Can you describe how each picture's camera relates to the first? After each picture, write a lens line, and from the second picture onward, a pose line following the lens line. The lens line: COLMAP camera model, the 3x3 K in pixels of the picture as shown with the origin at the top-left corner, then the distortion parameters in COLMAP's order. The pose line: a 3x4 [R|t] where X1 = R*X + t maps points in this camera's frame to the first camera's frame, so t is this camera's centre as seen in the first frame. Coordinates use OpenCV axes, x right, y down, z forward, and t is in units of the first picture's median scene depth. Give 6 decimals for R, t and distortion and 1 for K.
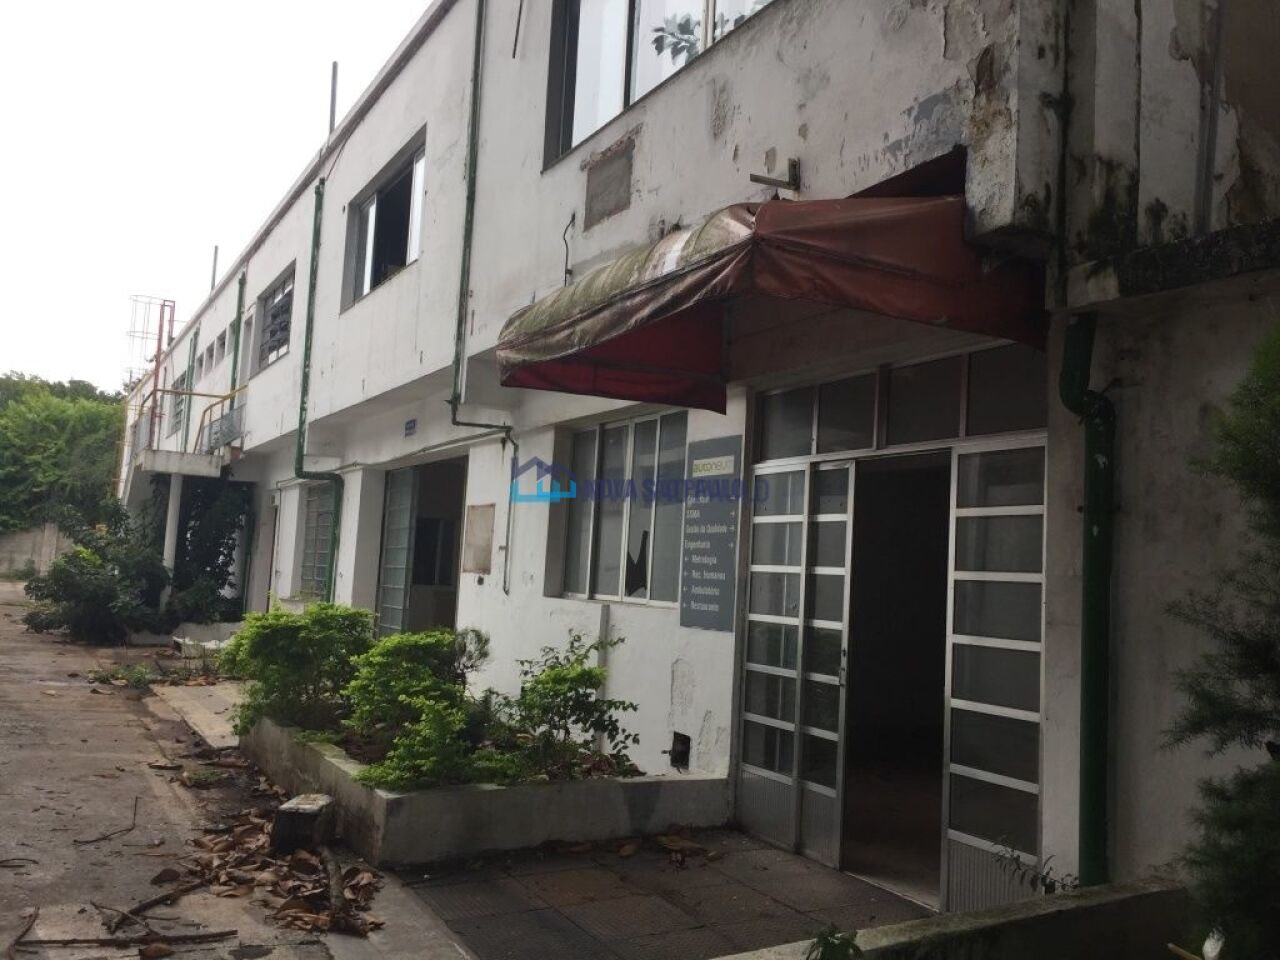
lens RADIAL K [[1090.3, 0, 640.0], [0, 1090.3, 480.0], [0, 0, 1]] dist [0.069833, 0.000607]
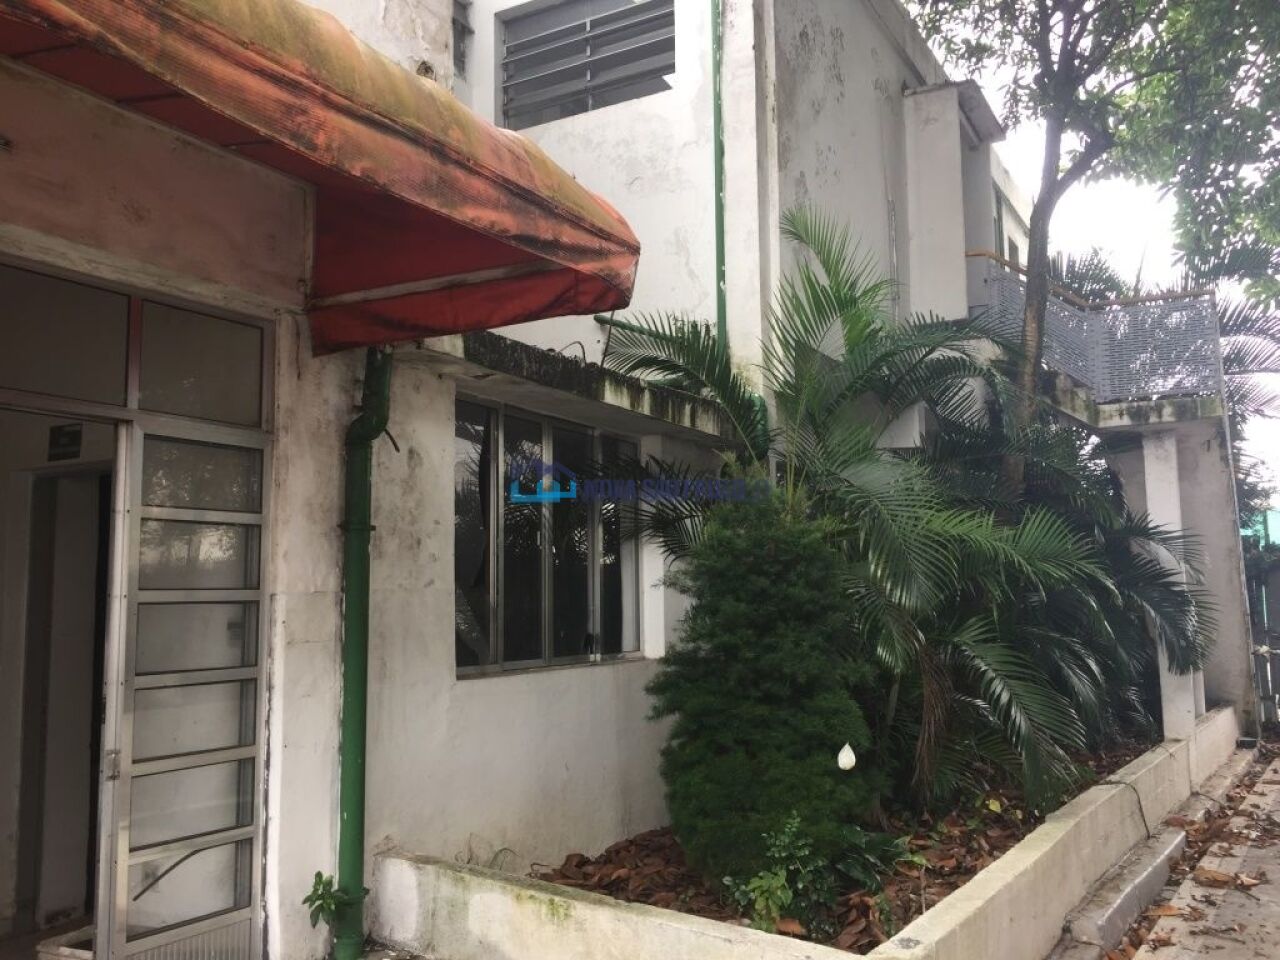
lens RADIAL K [[1090.3, 0, 640.0], [0, 1090.3, 480.0], [0, 0, 1]] dist [0.069833, 0.000607]
pose [[-0.485551, 0.045014, 0.873049, -0.663715], [-0.094472, 0.990123, -0.103592, 0.067606], [-0.869089, -0.132778, -0.476503, 1.335764]]
